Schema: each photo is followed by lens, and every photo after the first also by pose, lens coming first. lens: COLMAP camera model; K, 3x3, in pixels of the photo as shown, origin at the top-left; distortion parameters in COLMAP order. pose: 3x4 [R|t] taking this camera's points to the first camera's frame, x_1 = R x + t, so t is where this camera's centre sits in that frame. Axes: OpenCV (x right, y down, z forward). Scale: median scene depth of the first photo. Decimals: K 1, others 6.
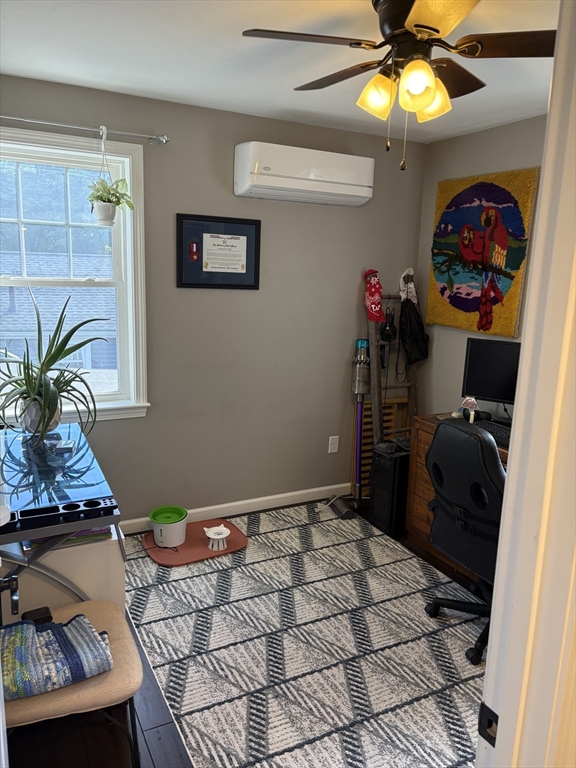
lens RADIAL K [[584.0, 0, 291.2], [0, 584.0, 380.8], [0, 0, 1]] dist [0.049488, -0.062552]
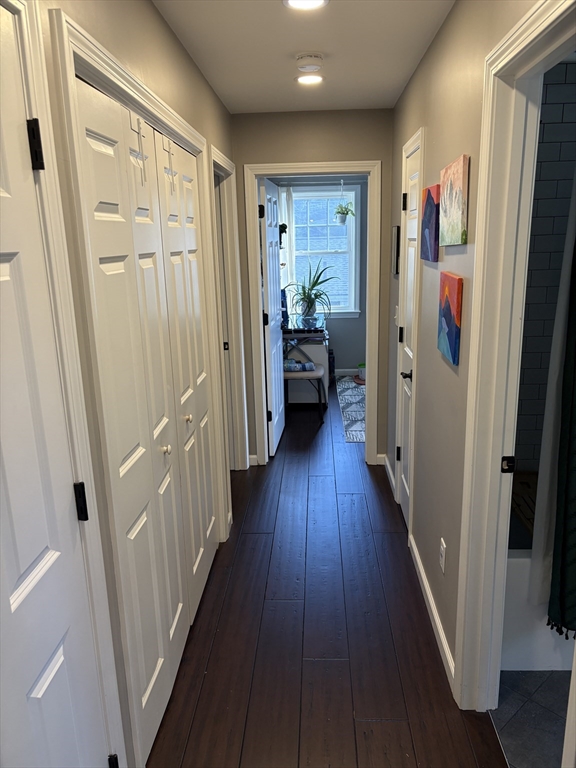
lens RADIAL K [[584.0, 0, 289.3], [0, 584.0, 385.3], [0, 0, 1]] dist [0.049488, -0.062552]
pose [[0.868042, 0.067032, -0.491944, 0.637306], [-0.041341, 0.997162, 0.062925, 0.203086], [0.494766, -0.034284, 0.868350, -1.020324]]
